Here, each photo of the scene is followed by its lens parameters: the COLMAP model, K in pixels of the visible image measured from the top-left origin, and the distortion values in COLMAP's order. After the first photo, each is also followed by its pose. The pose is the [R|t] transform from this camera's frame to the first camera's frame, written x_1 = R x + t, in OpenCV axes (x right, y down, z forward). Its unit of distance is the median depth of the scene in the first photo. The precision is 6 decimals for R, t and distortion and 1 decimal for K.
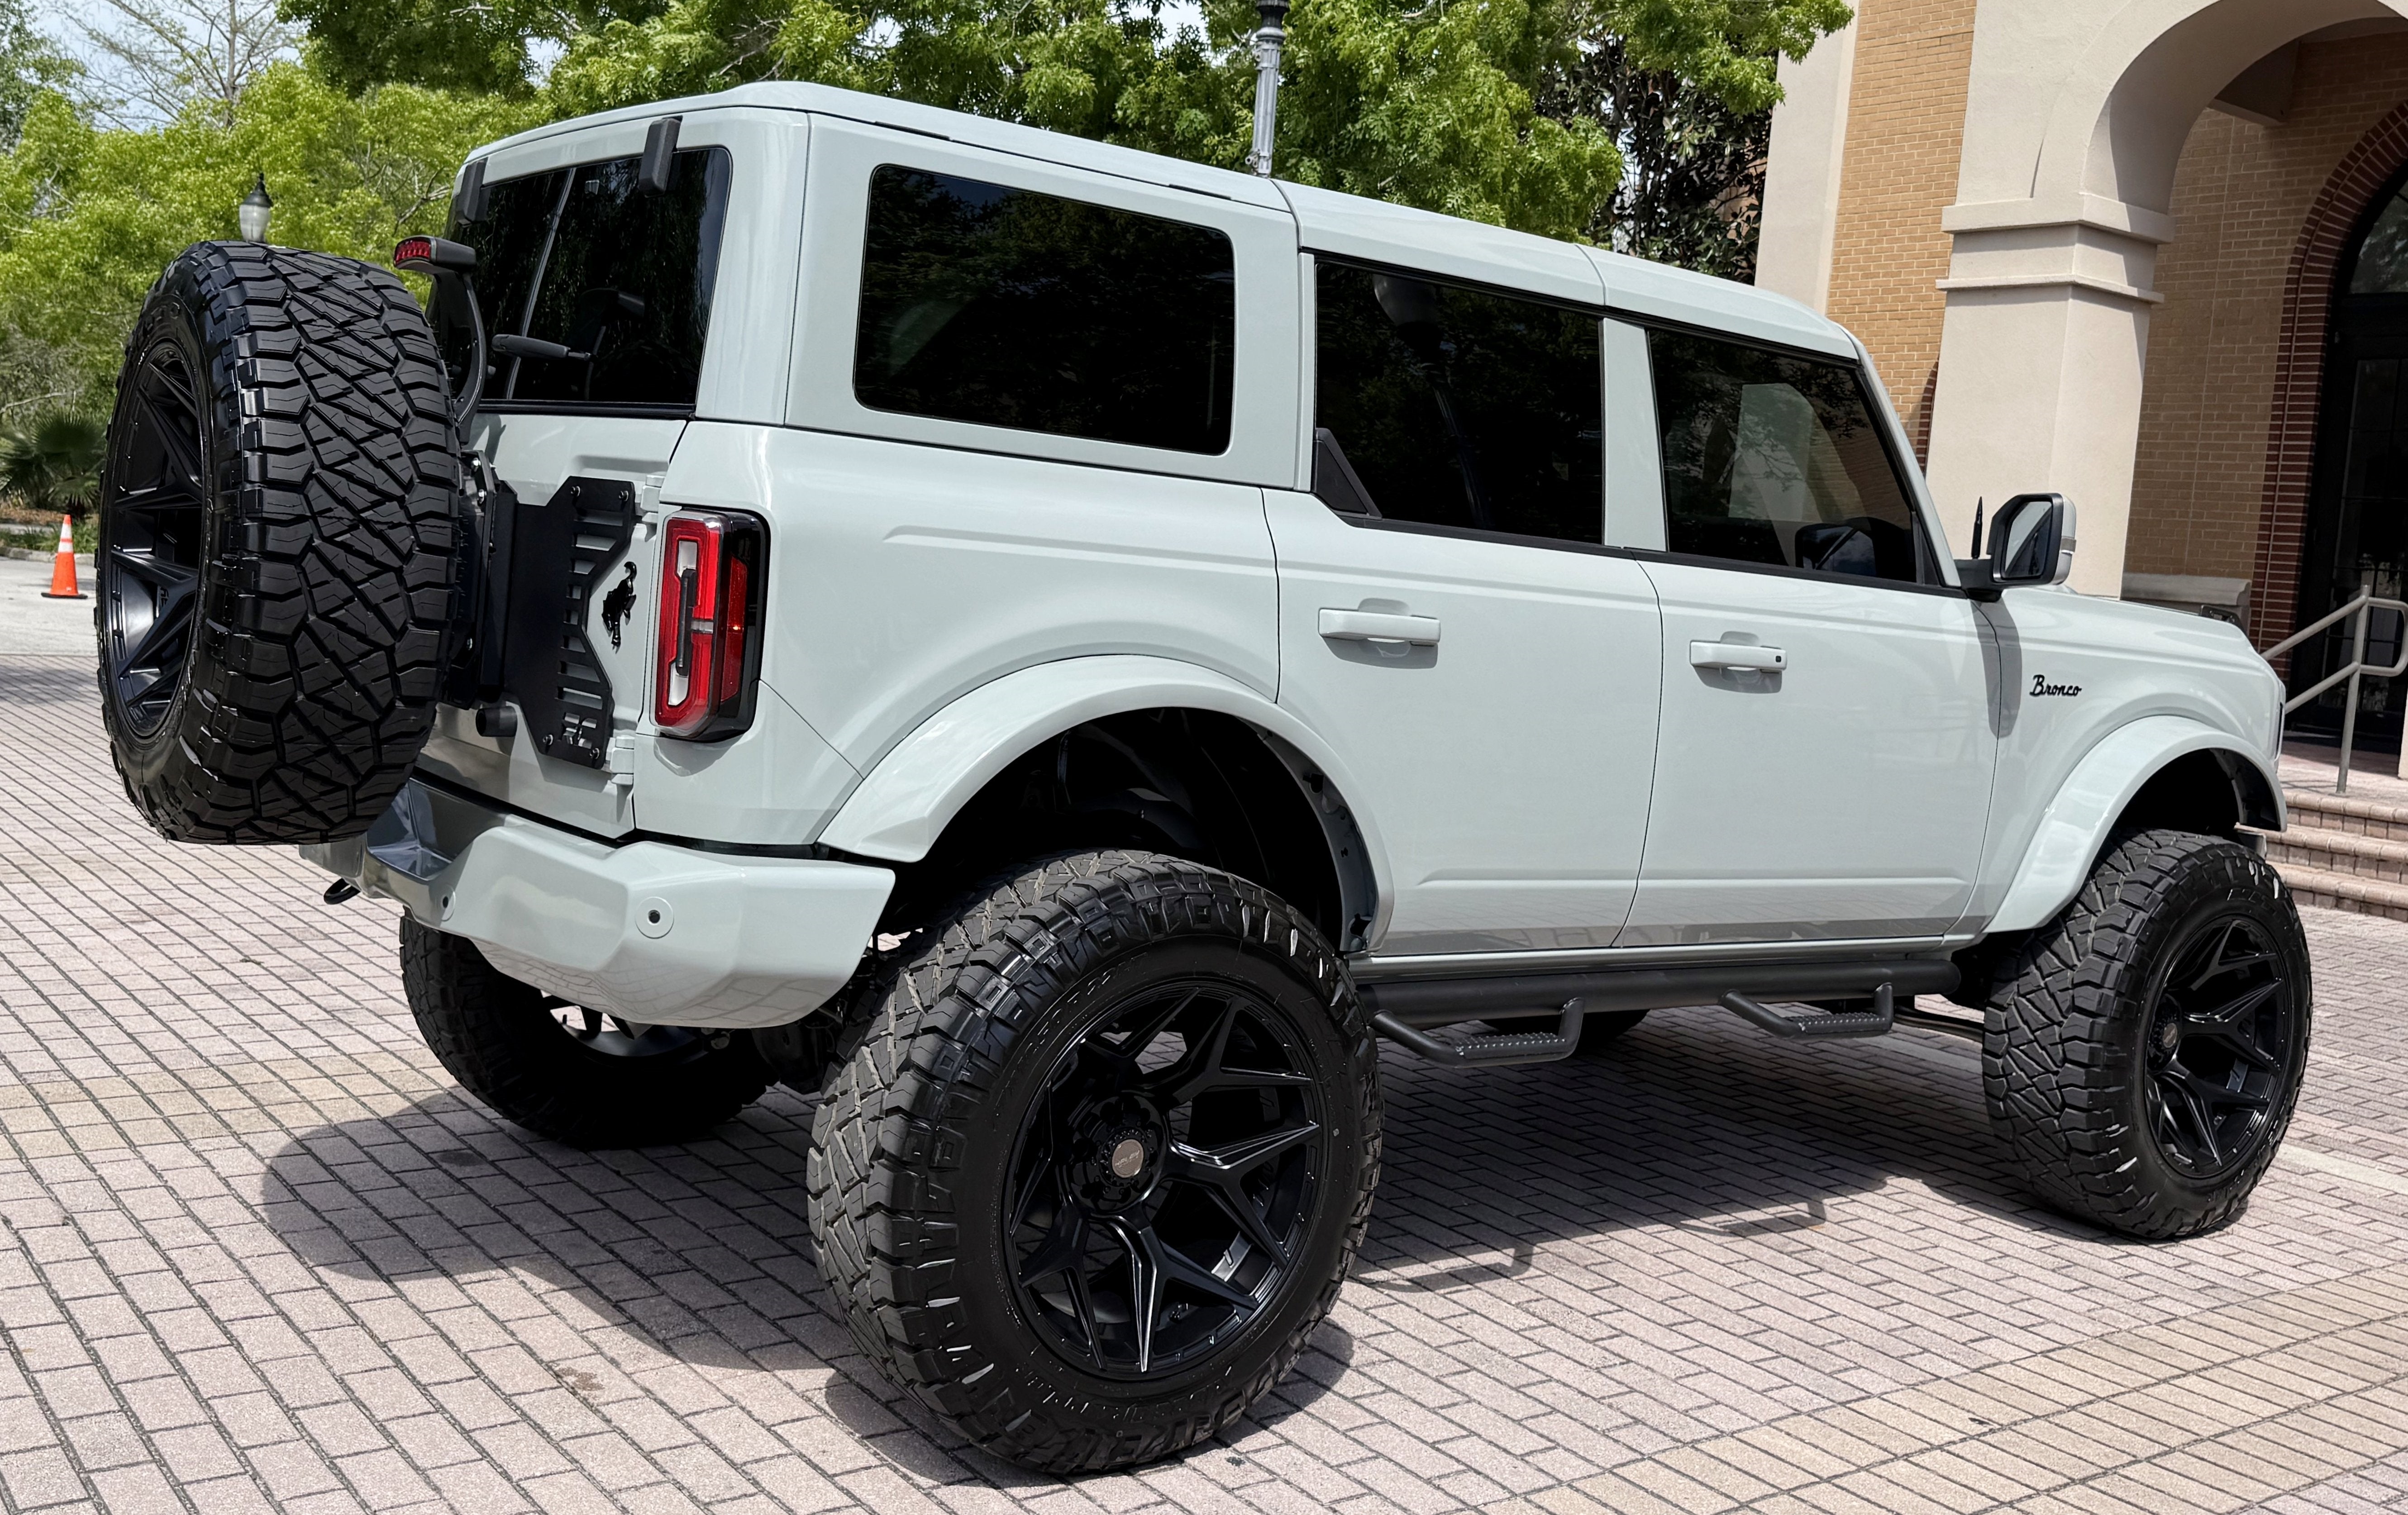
lens RADIAL K [[2661.5, 0, 1204.0], [0, 2661.5, 757.5], [0, 0, 1]] dist [0.012494, -0.055499]
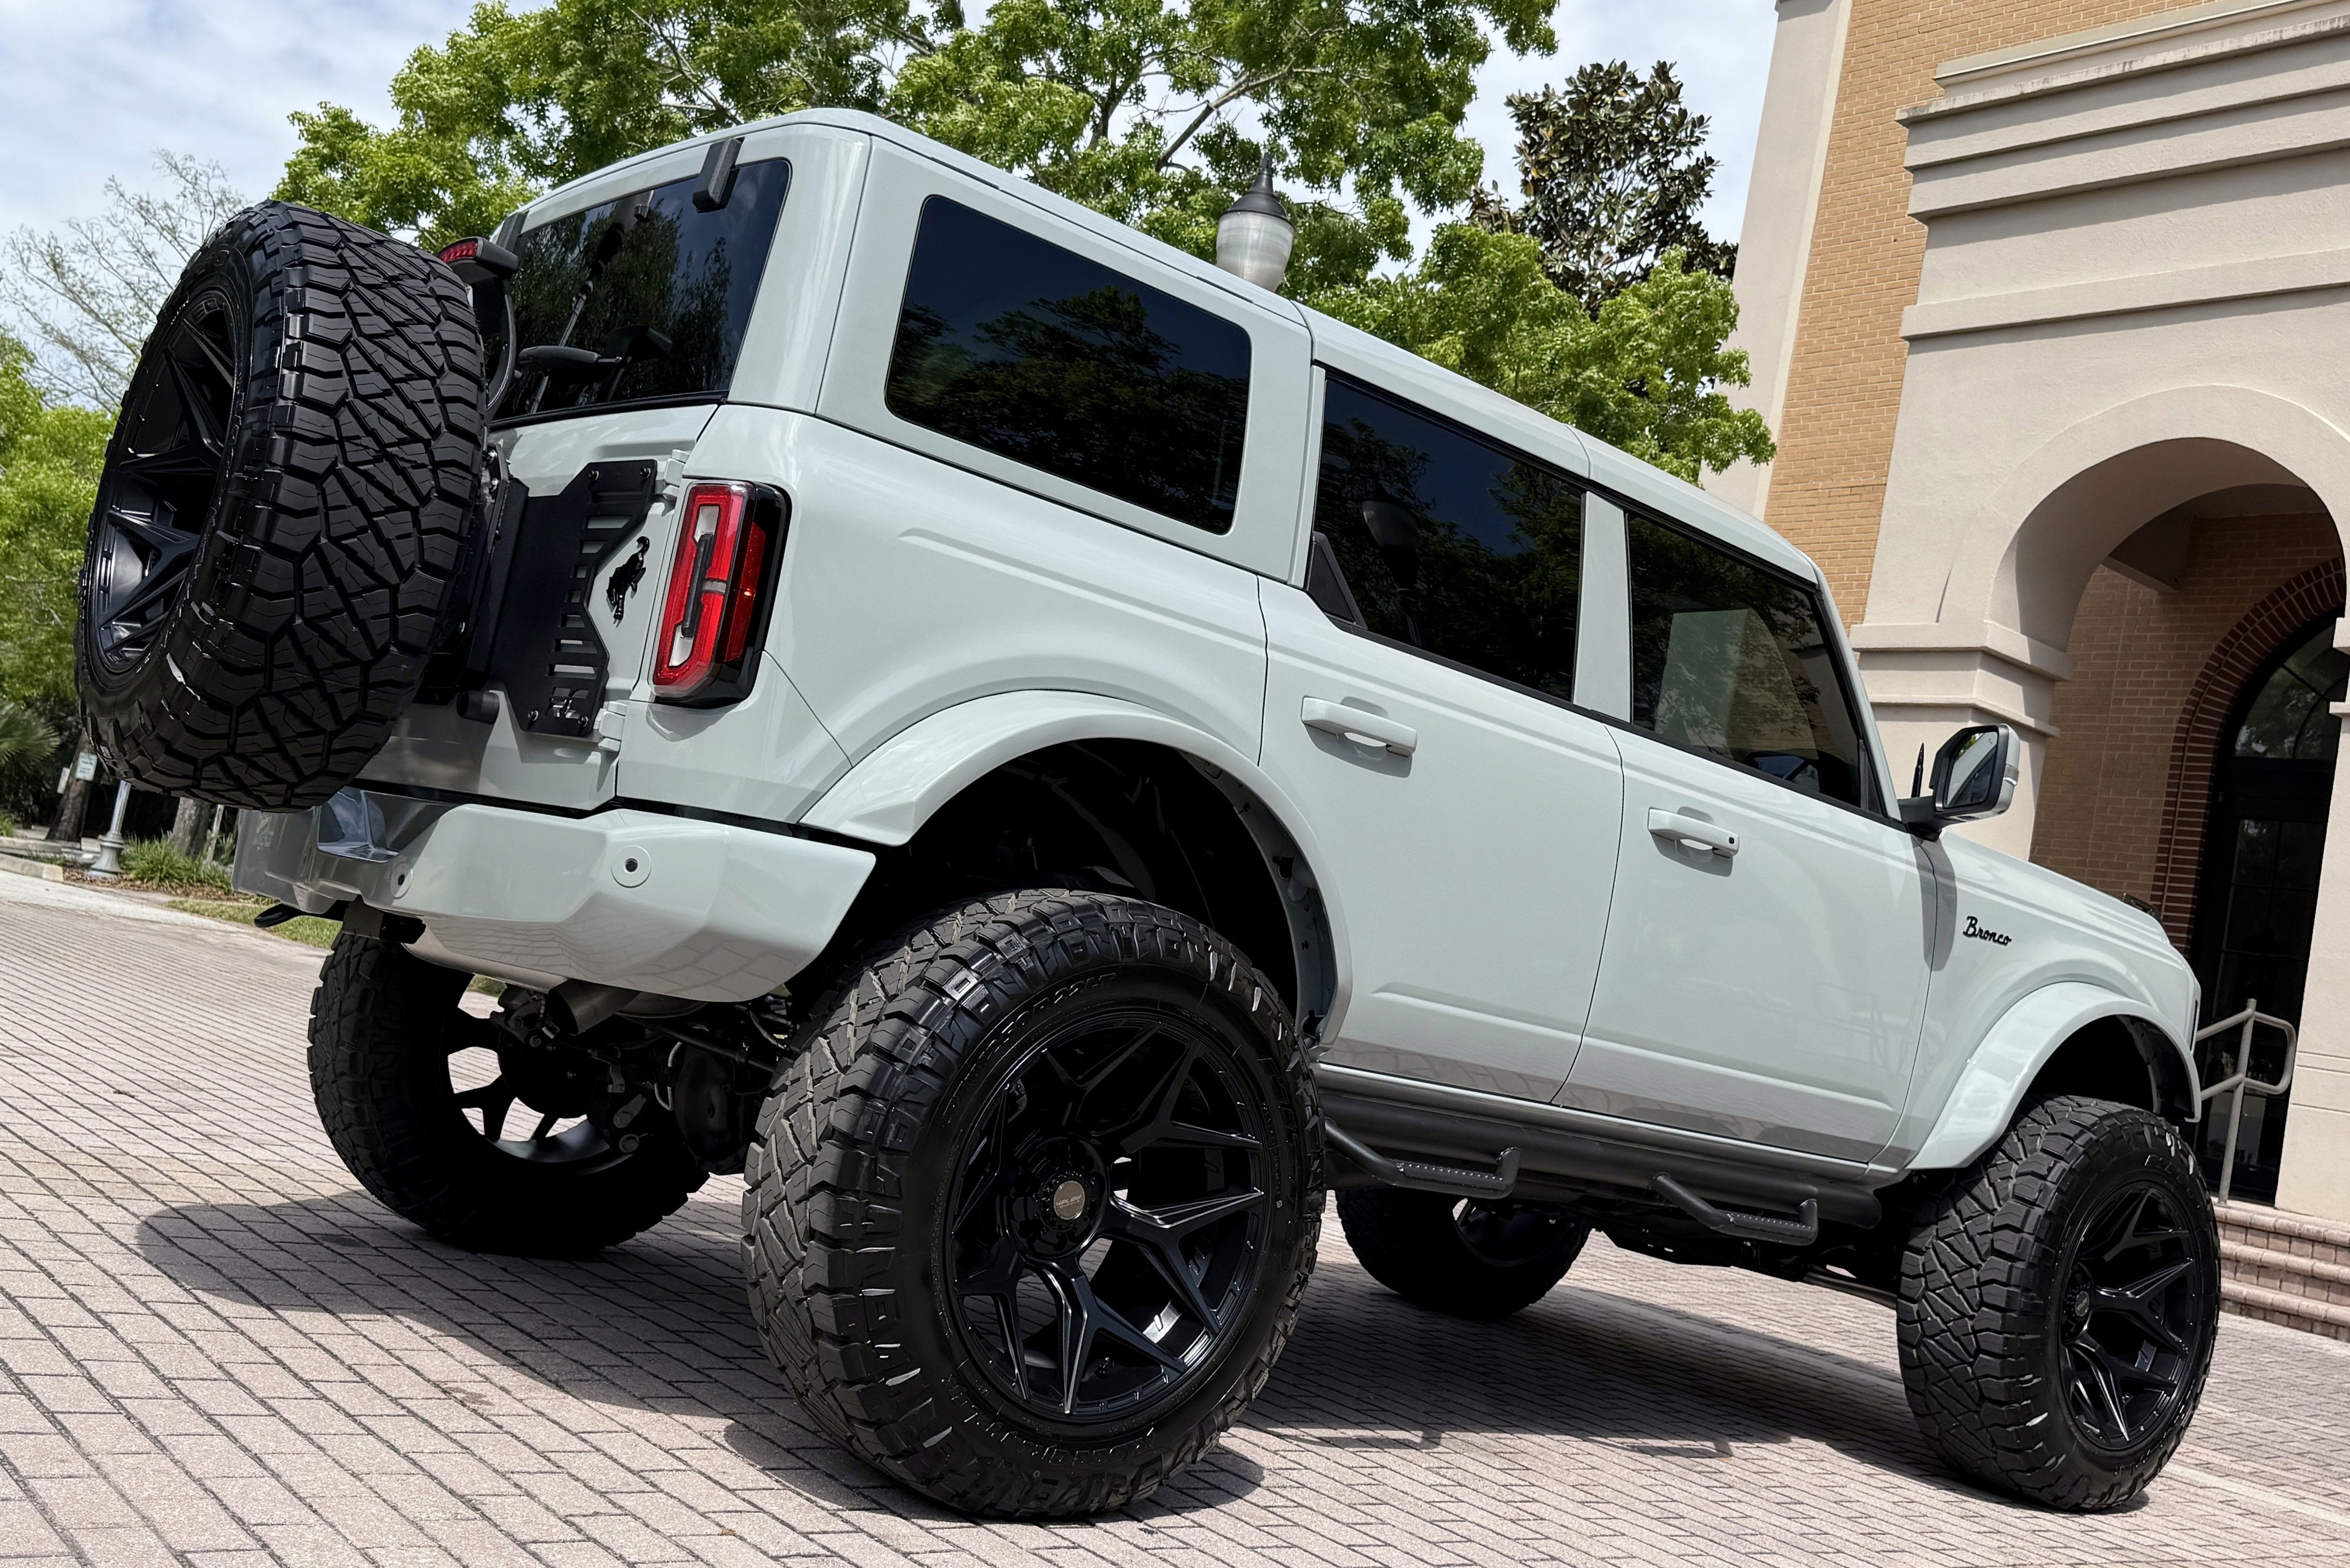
lens RADIAL K [[2670.3, 0, 1210.1], [0, 2670.3, 775.7], [0, 0, 1]] dist [0.016731, -0.054869]
pose [[0.994095, 0.099489, 0.043320, -0.033600], [-0.091037, 0.981919, -0.165973, 0.147765], [-0.059049, 0.161049, 0.985178, 0.004648]]
